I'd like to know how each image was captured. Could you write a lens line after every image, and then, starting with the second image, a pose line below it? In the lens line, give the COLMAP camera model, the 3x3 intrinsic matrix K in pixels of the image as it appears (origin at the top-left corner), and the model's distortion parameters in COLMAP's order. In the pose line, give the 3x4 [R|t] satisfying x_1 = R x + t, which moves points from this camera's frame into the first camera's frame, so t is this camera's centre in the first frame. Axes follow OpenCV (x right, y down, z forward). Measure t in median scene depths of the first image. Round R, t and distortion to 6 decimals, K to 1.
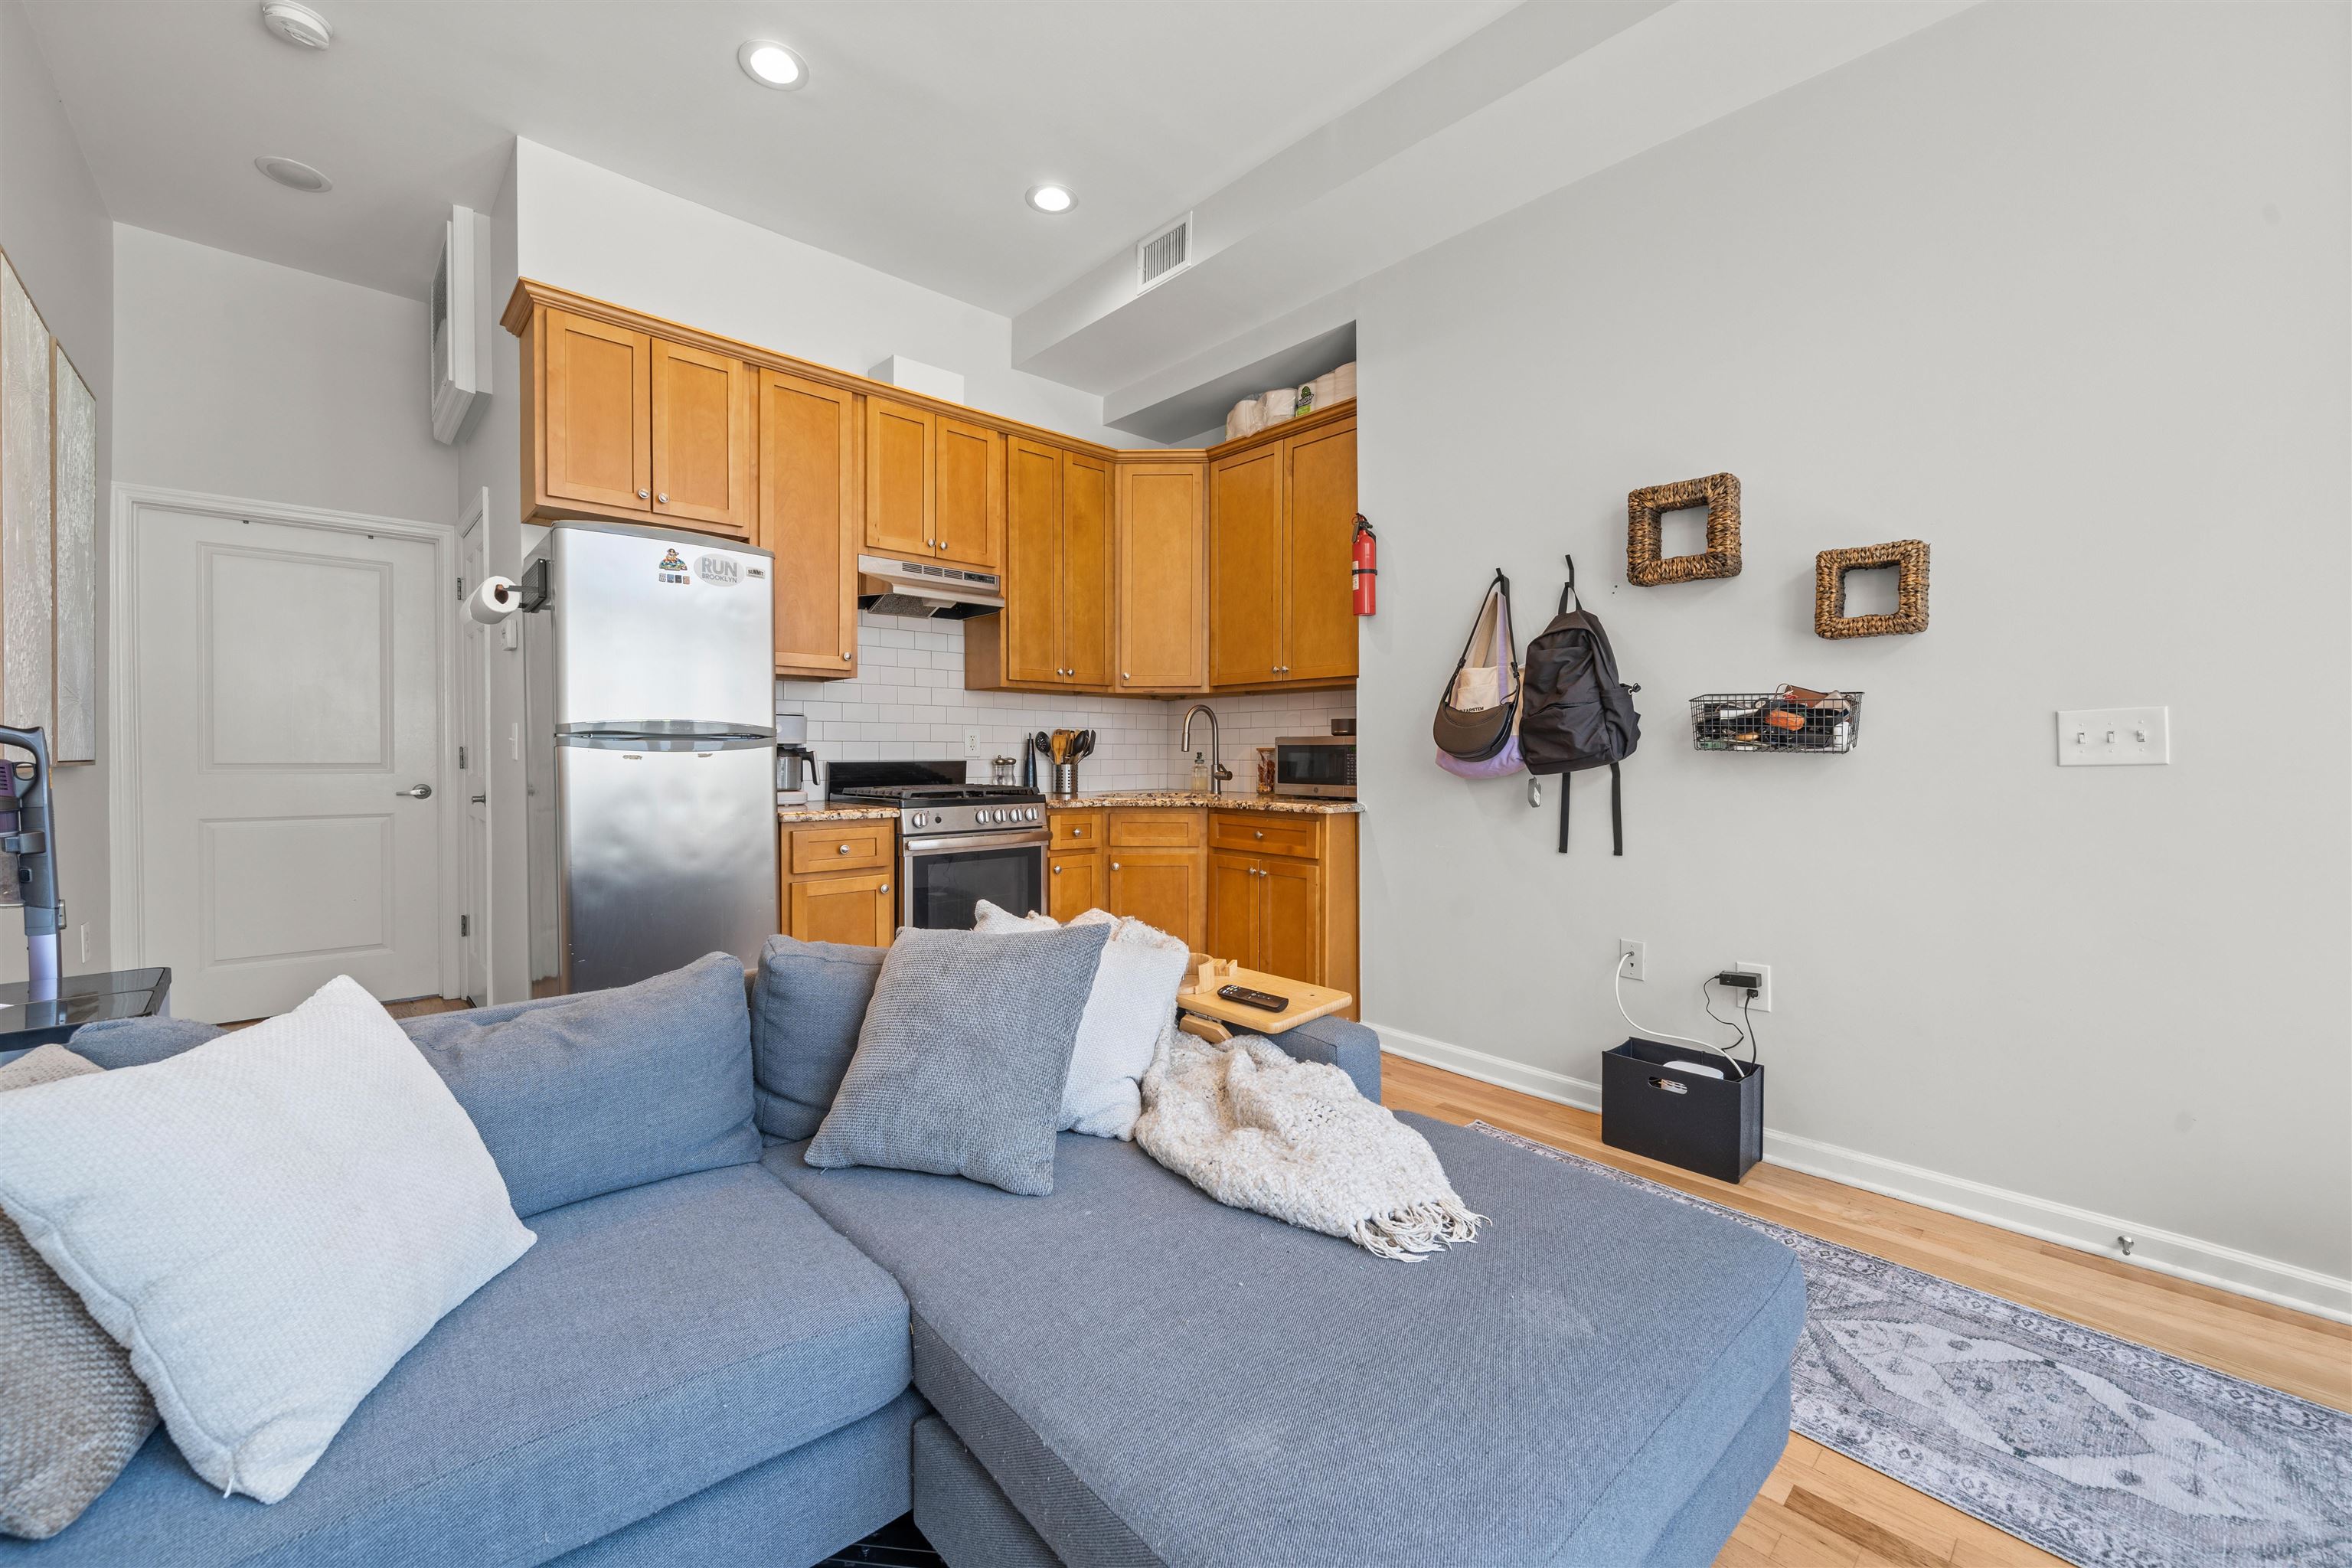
lens RADIAL K [[932.8, 0, 1172.8], [0, 932.8, 767.4], [0, 0, 1]] dist [-0.000470, -0.000053]
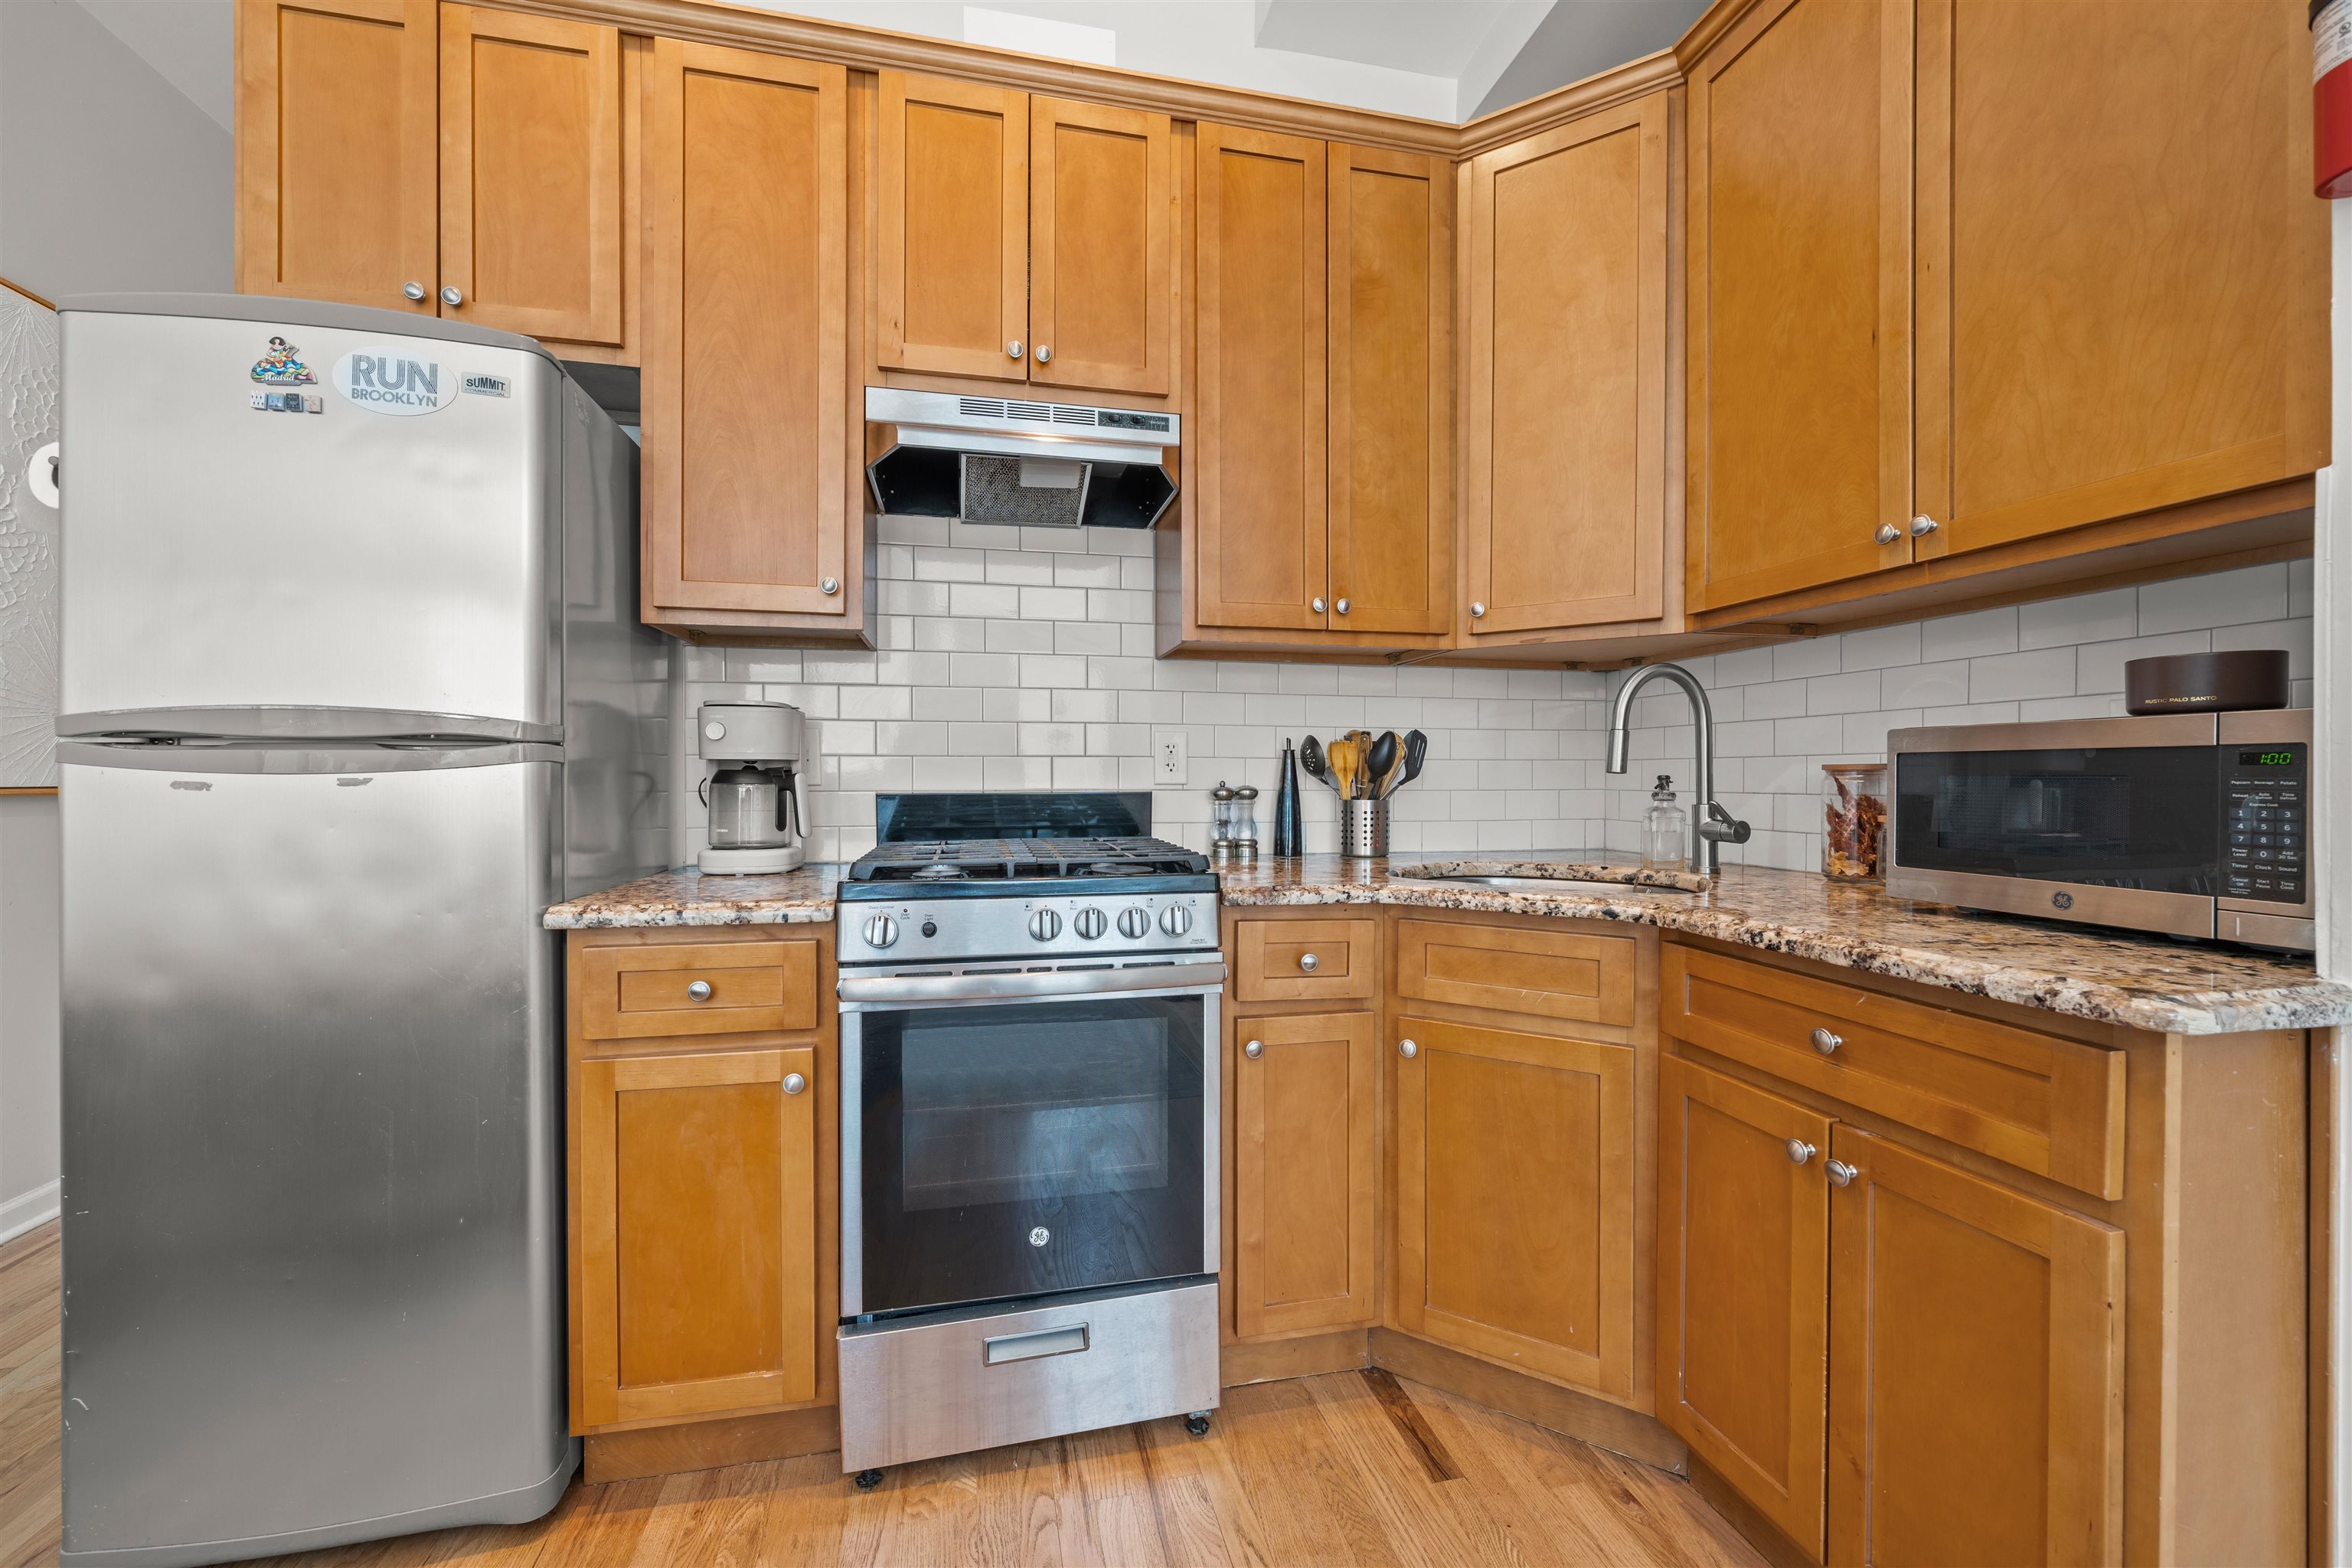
lens RADIAL K [[921.6, 0, 1169.4], [0, 921.6, 783.8], [0, 0, 1]] dist [-0.002781, -0.000255]
pose [[0.861491, 0.002645, -0.507766, 0.055820], [-0.007139, 0.999951, -0.006903, -0.008694], [0.507723, 0.009572, 0.861467, 0.593195]]
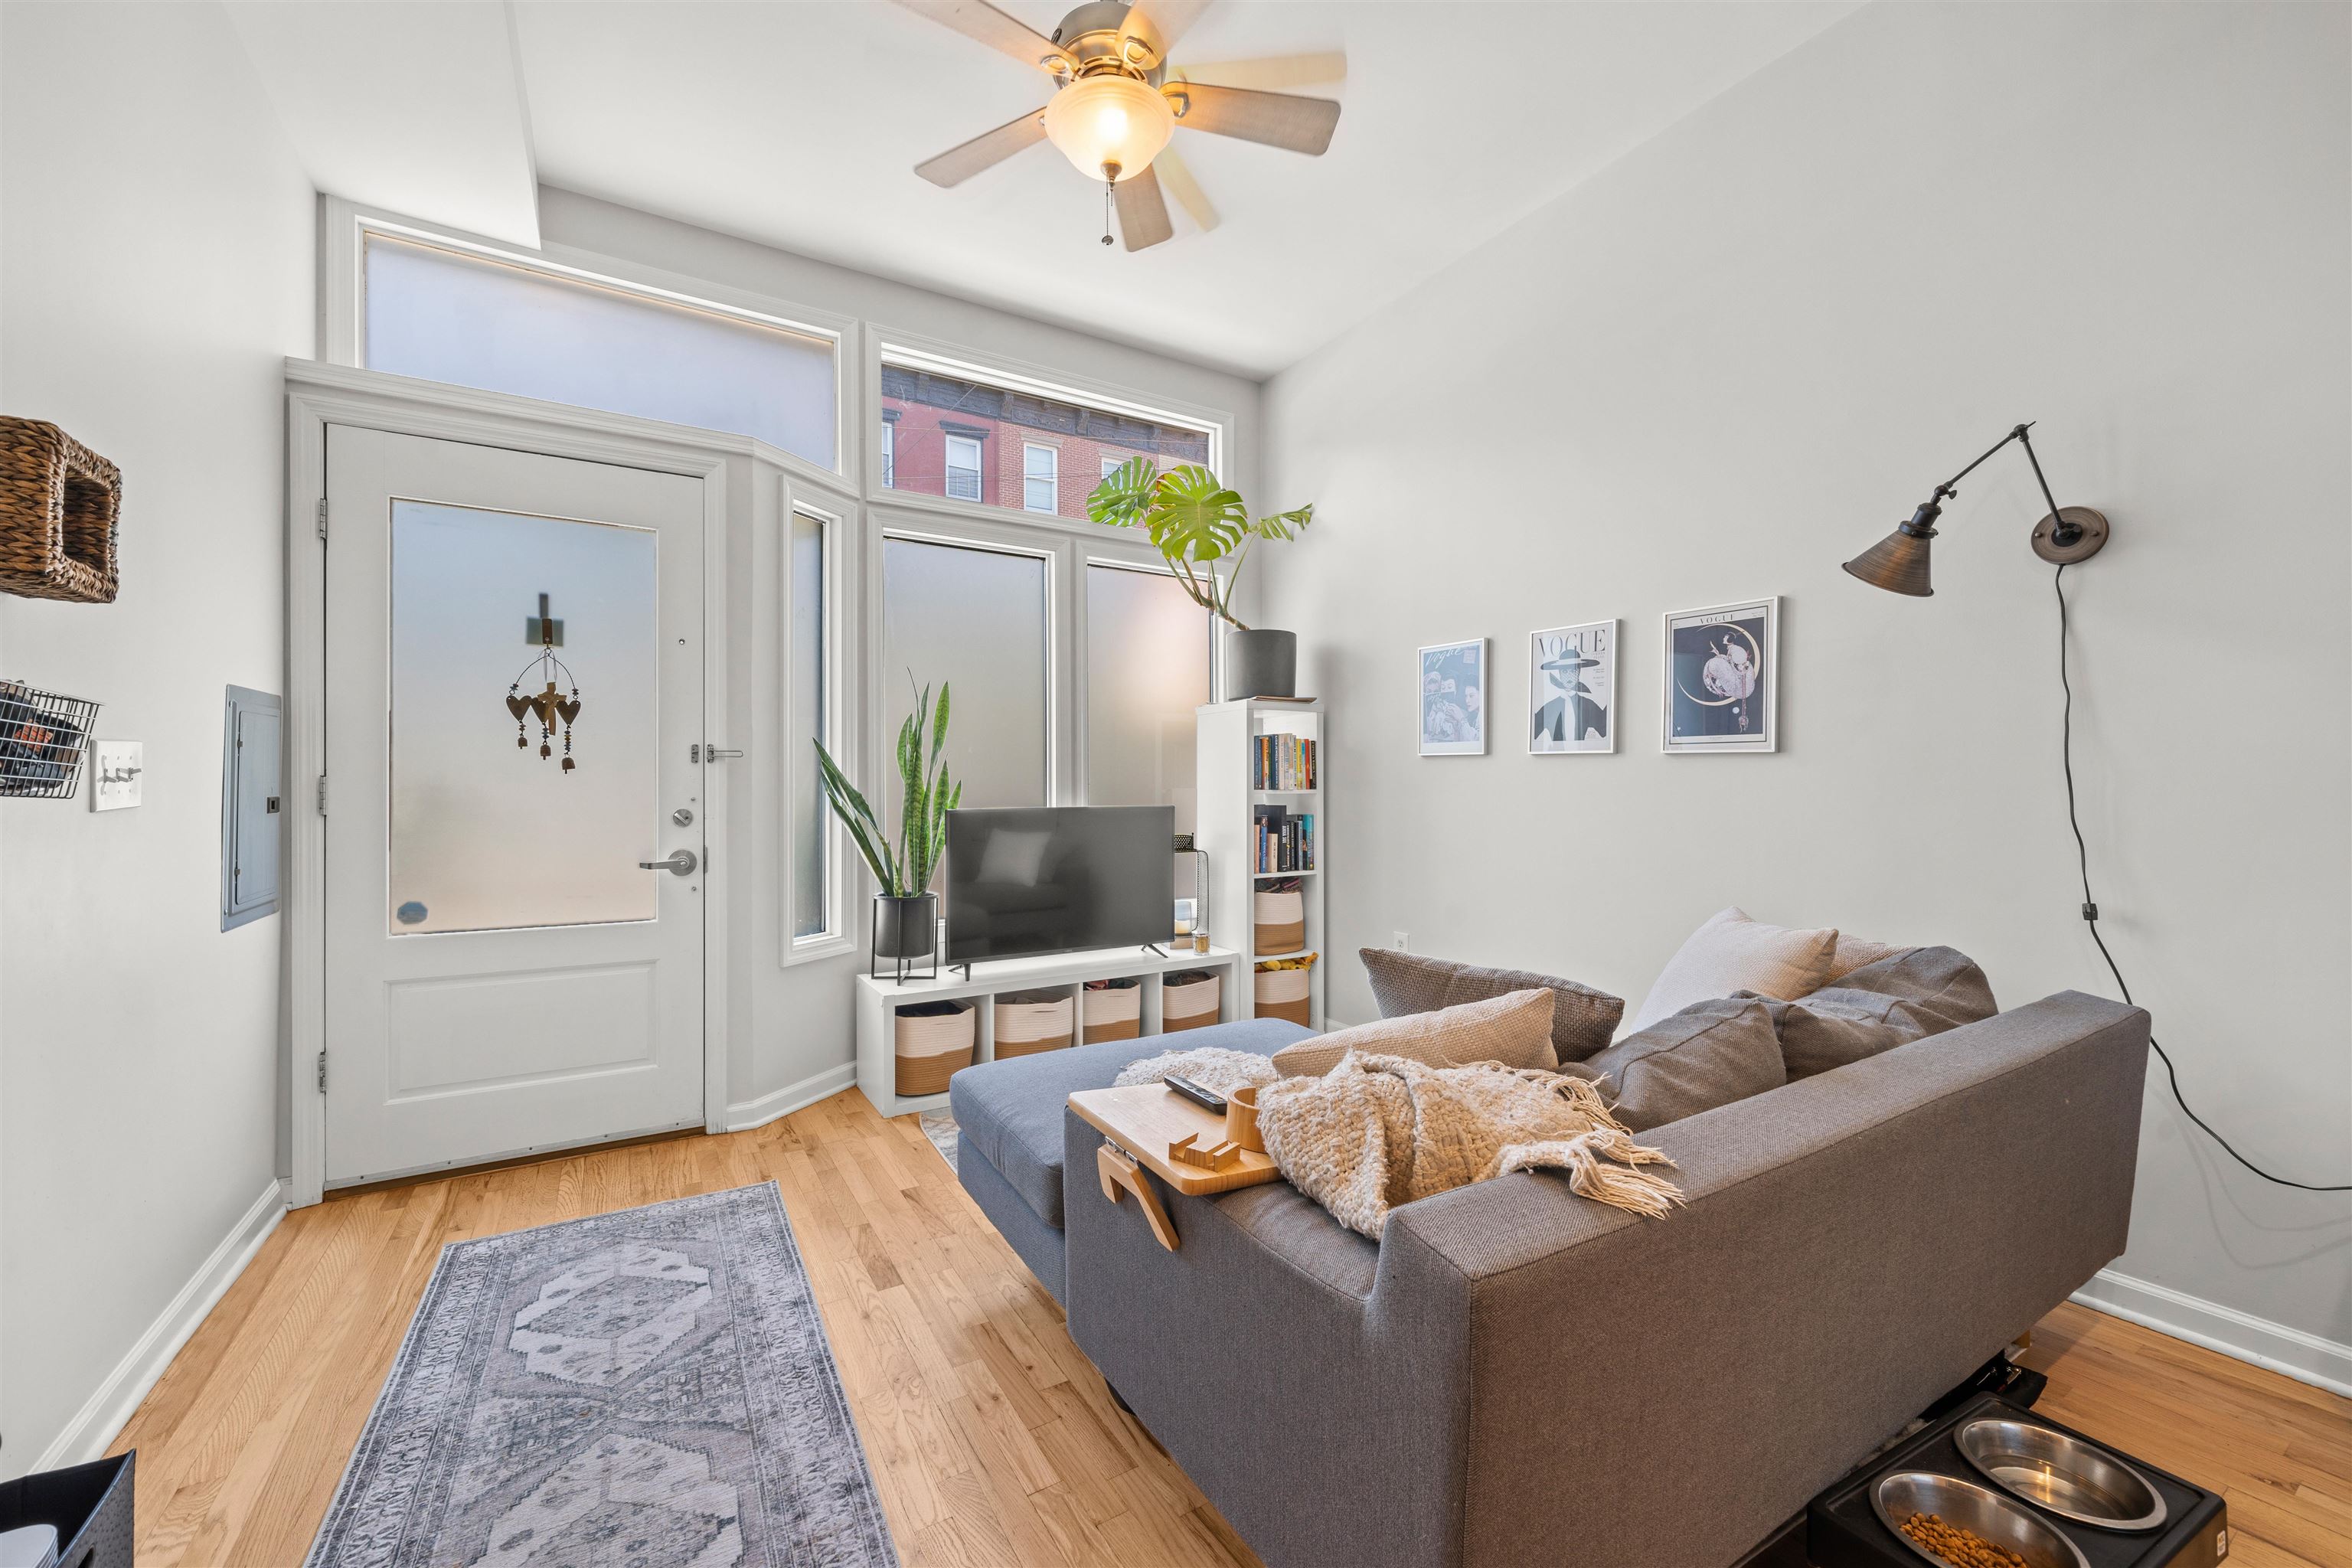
lens RADIAL K [[921.6, 0, 1169.4], [0, 921.6, 783.8], [0, 0, 1]] dist [-0.002781, -0.000255]
pose [[-0.980053, 0.002236, 0.198722, -0.026052], [0.005016, 0.999896, 0.013486, -0.016040], [-0.198672, 0.014214, -0.979963, 0.861373]]
